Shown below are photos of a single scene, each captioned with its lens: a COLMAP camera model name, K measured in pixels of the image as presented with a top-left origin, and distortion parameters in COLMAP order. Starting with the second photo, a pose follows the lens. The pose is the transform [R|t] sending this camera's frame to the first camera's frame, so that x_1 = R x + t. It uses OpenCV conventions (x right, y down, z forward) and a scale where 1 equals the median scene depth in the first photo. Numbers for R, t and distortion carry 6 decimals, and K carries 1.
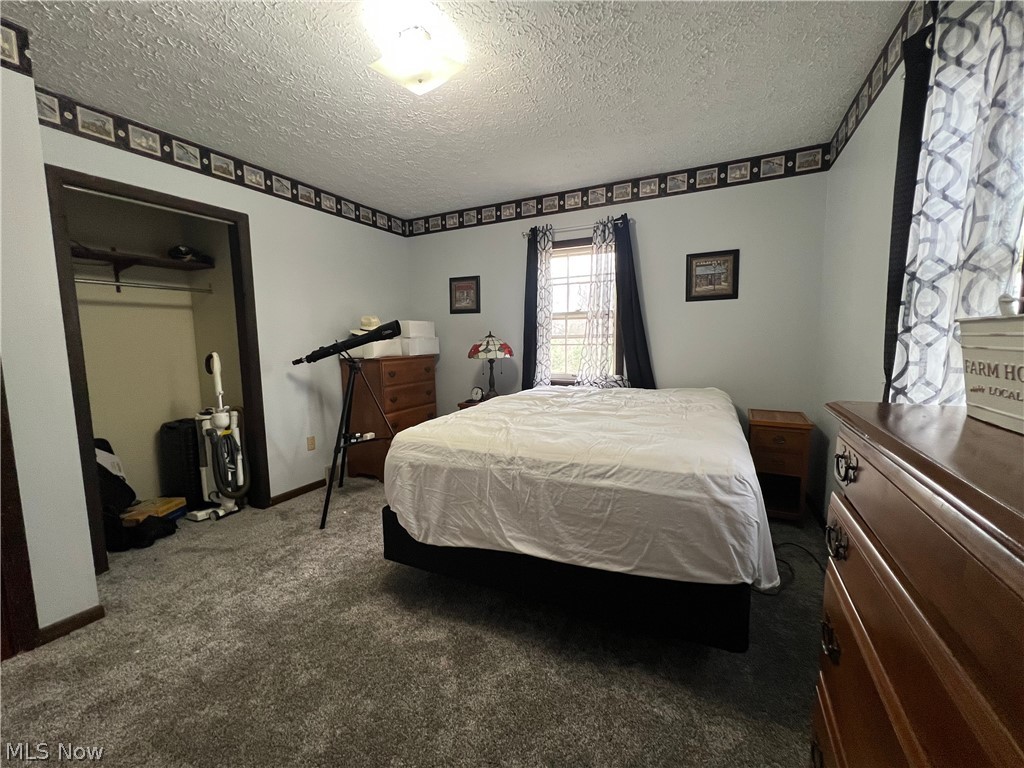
lens RADIAL K [[408.4, 0, 512.6], [0, 408.4, 383.3], [0, 0, 1]] dist [-0.002752, 0.001212]
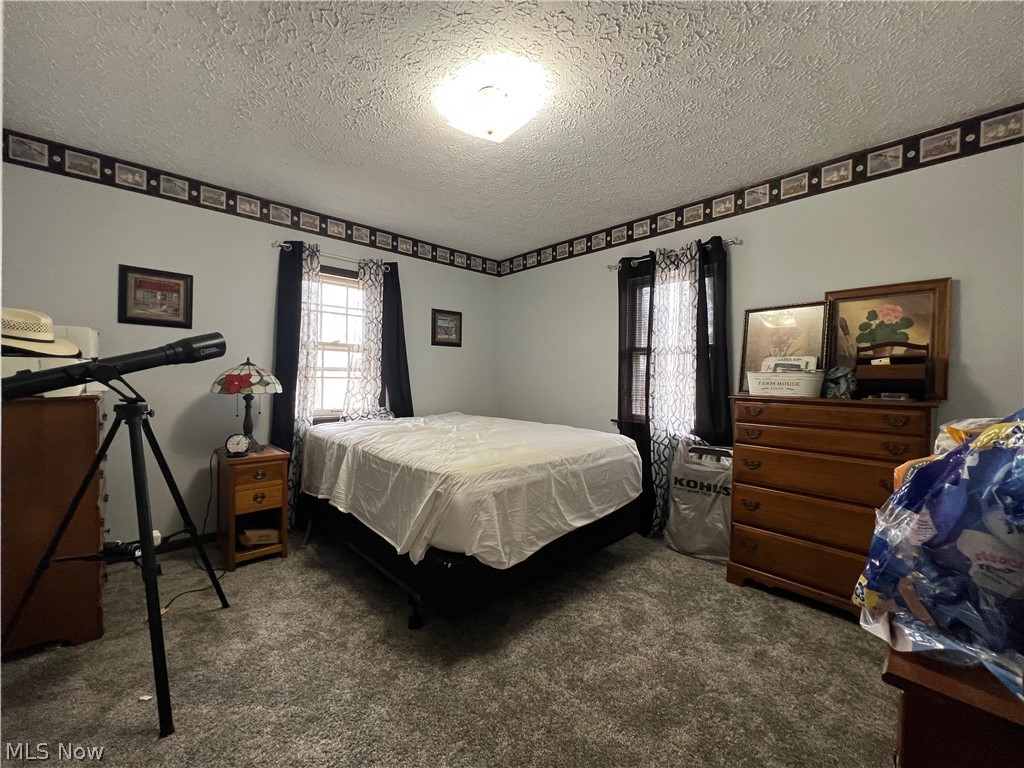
lens RADIAL K [[413.3, 0, 508.7], [0, 413.3, 382.3], [0, 0, 1]] dist [0.000300, 0.000145]
pose [[0.358841, 0.010317, 0.933342, -0.672731], [0.081471, 0.995776, -0.042331, -0.013645], [-0.929836, 0.091230, 0.356485, 0.338465]]
